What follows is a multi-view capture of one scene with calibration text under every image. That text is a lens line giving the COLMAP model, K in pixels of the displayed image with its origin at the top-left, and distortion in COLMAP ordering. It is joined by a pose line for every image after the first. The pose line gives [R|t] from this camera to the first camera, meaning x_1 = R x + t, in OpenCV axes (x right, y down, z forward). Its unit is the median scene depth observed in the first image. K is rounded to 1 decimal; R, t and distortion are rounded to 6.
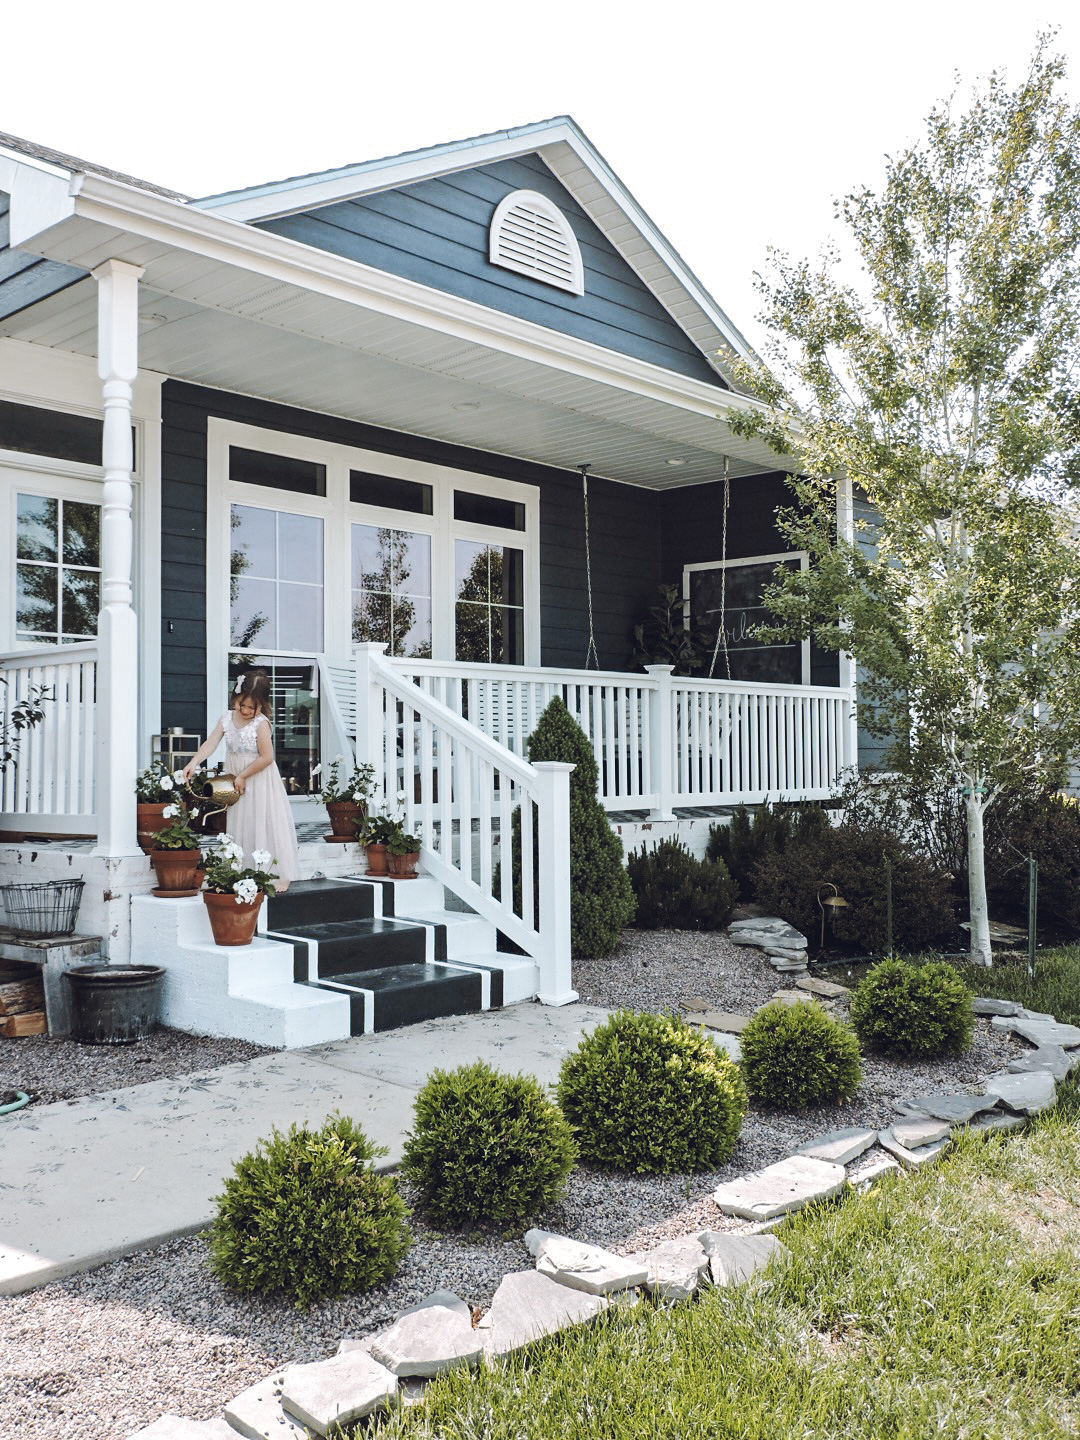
lens RADIAL K [[1363.7, 0, 540.0], [0, 1363.7, 720.0], [0, 0, 1]] dist [-0.012715, -0.004085]
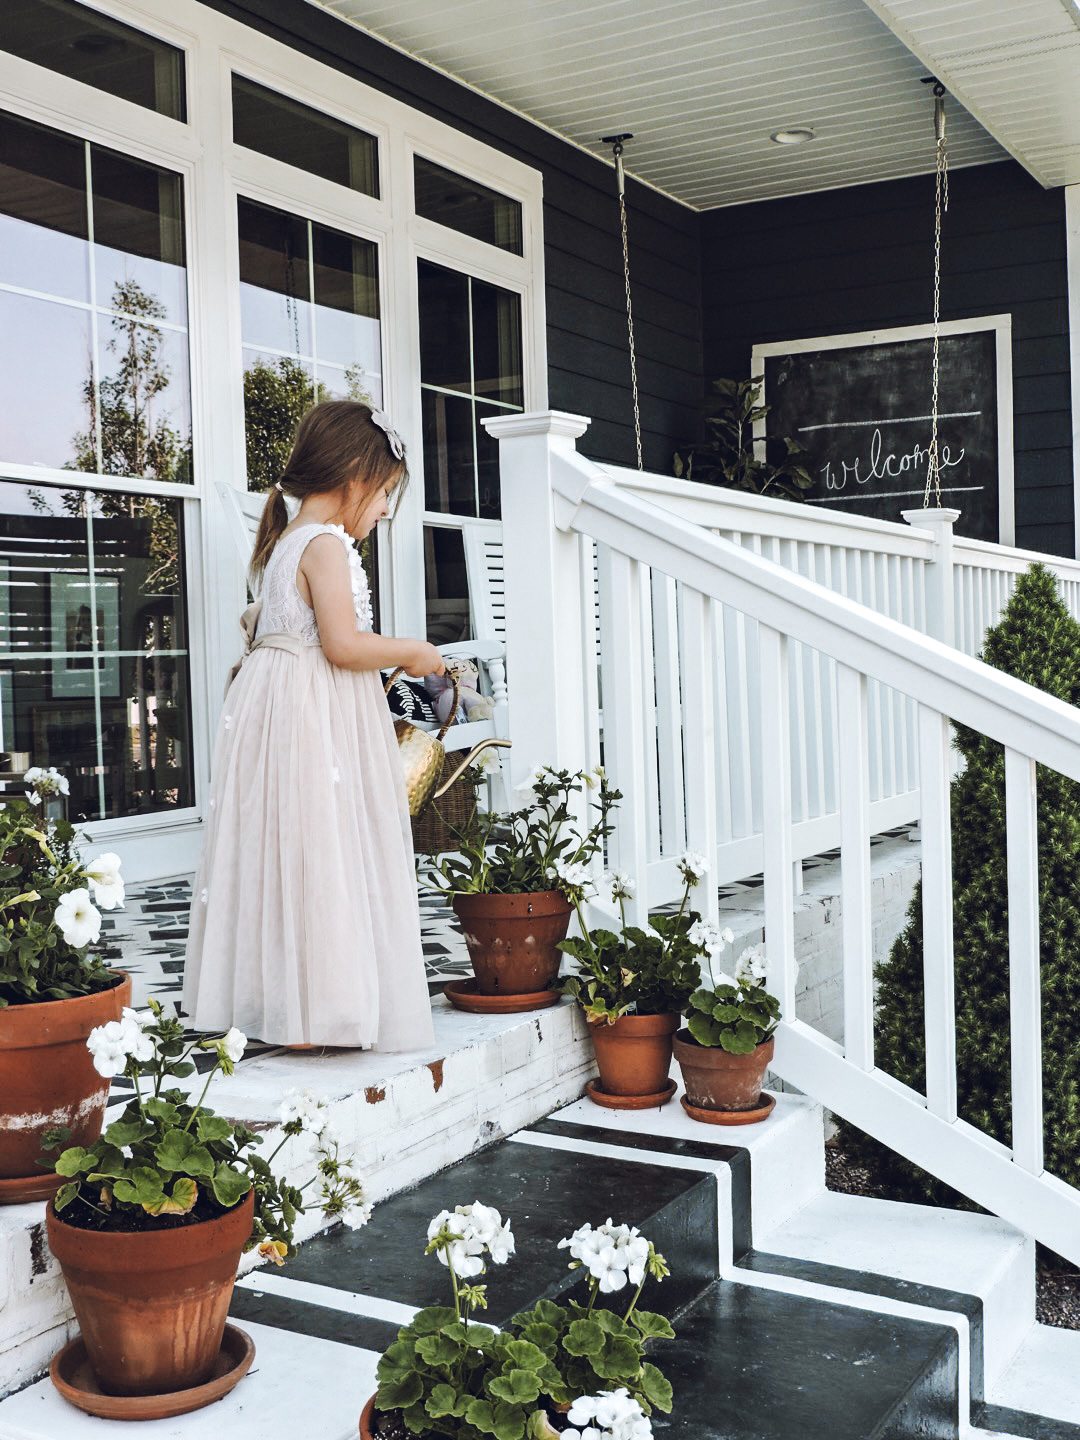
lens RADIAL K [[1663.8, 0, 540.0], [0, 1663.8, 720.0], [0, 0, 1]] dist [-0.027942, -0.026743]
pose [[0.975793, -0.029880, 0.216645, -0.189863], [0.017587, 0.998135, 0.058452, -0.003660], [-0.217988, -0.053227, 0.974499, 0.512709]]
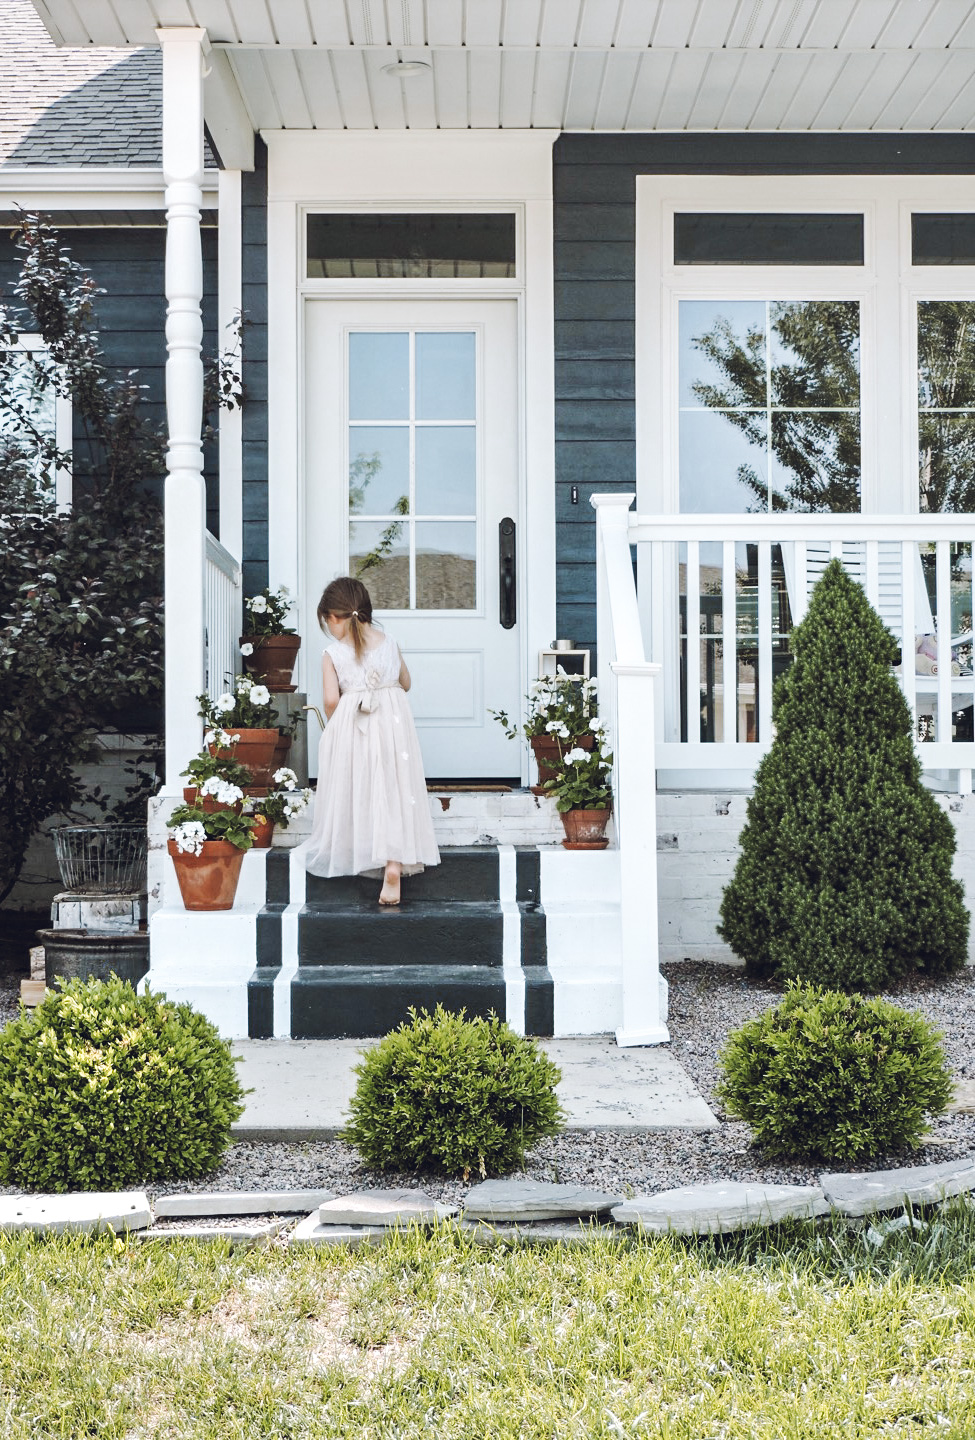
lens RADIAL K [[2375.6, 0, 487.5], [0, 2375.6, 720.0], [0, 0, 1]] dist [0.000816, -0.025766]
pose [[0.679818, -0.009210, -0.733323, 0.586755], [0.020380, 0.999772, 0.006336, 0.037501], [0.733097, -0.019253, 0.679851, 0.153761]]
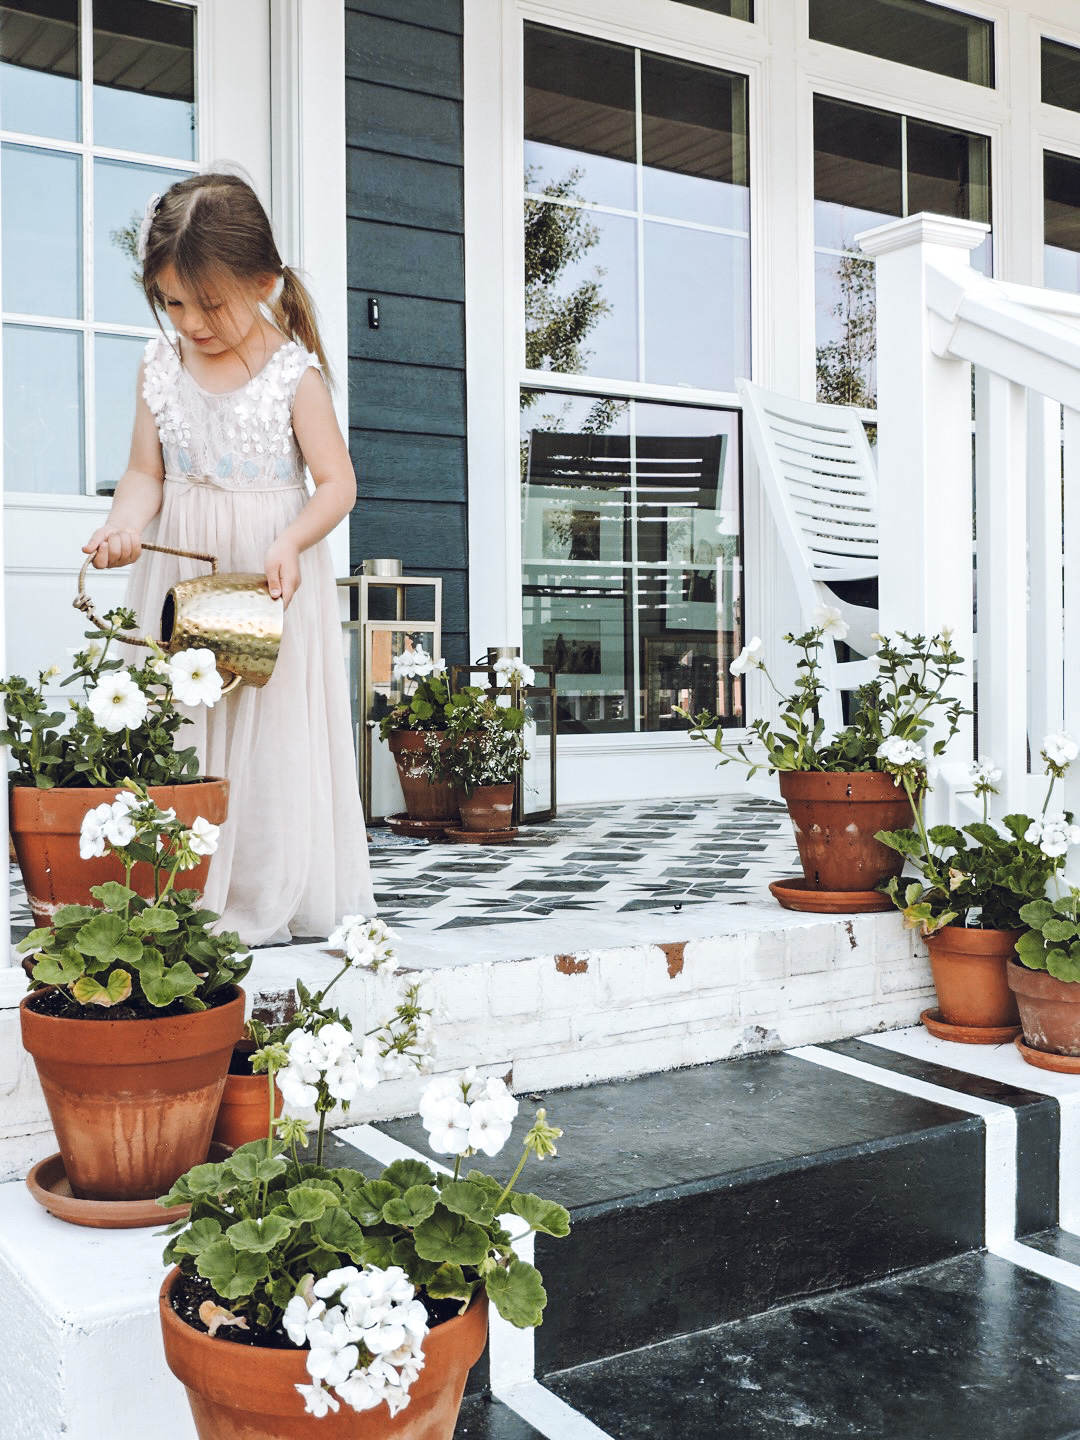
lens RADIAL K [[1637.0, 0, 537.6], [0, 1637.0, 706.7], [0, 0, 1]] dist [-0.045116, -0.014797]
pose [[0.962428, 0.004167, -0.271506, -0.095460], [0.009249, 0.998799, 0.048114, 0.025585], [0.271380, -0.048817, 0.961233, 0.555200]]
